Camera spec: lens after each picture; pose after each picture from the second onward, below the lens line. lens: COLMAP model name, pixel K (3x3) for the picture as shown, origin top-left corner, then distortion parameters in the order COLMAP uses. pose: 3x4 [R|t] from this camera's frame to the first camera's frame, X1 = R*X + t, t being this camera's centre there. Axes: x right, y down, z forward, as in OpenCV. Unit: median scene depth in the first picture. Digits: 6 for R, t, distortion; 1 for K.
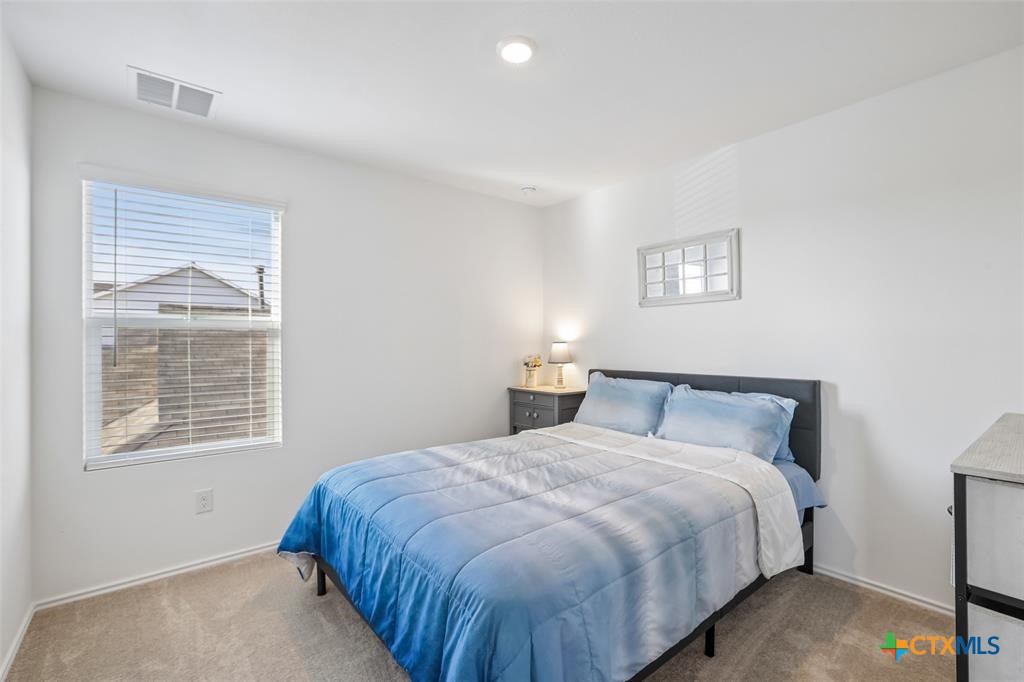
lens RADIAL K [[467.4, 0, 516.0], [0, 467.4, 339.4], [0, 0, 1]] dist [-0.019359, 0.000062]
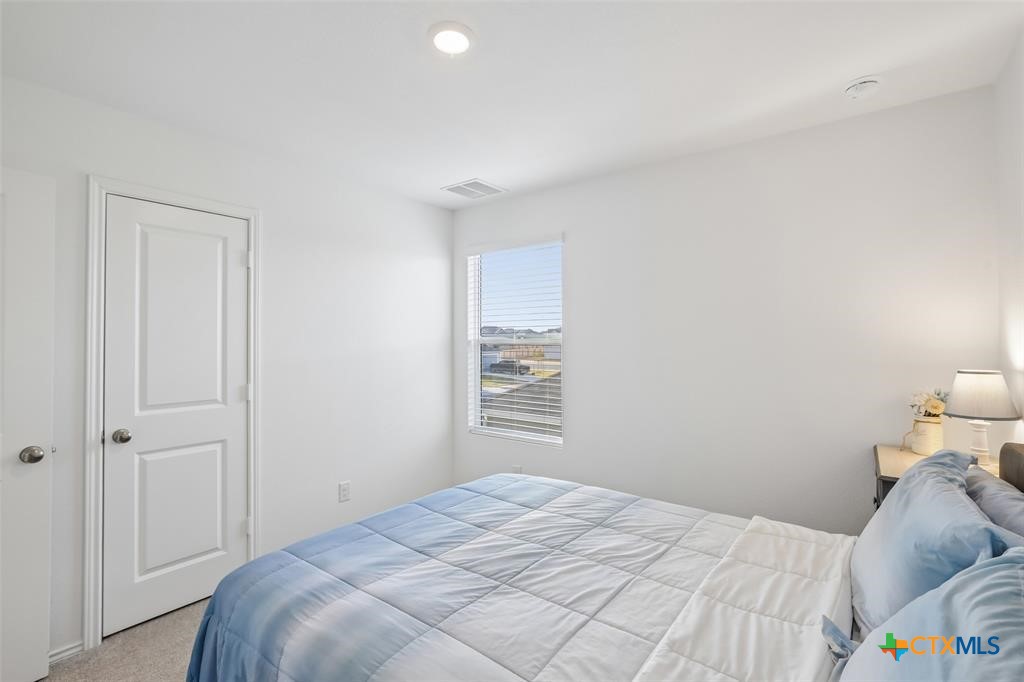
lens RADIAL K [[468.7, 0, 509.3], [0, 468.7, 330.9], [0, 0, 1]] dist [-0.033857, 0.019713]
pose [[0.210850, -0.020644, -0.977300, 0.825049], [0.015333, 0.999724, -0.017810, -0.053406], [0.977398, -0.011230, 0.211109, 0.885448]]
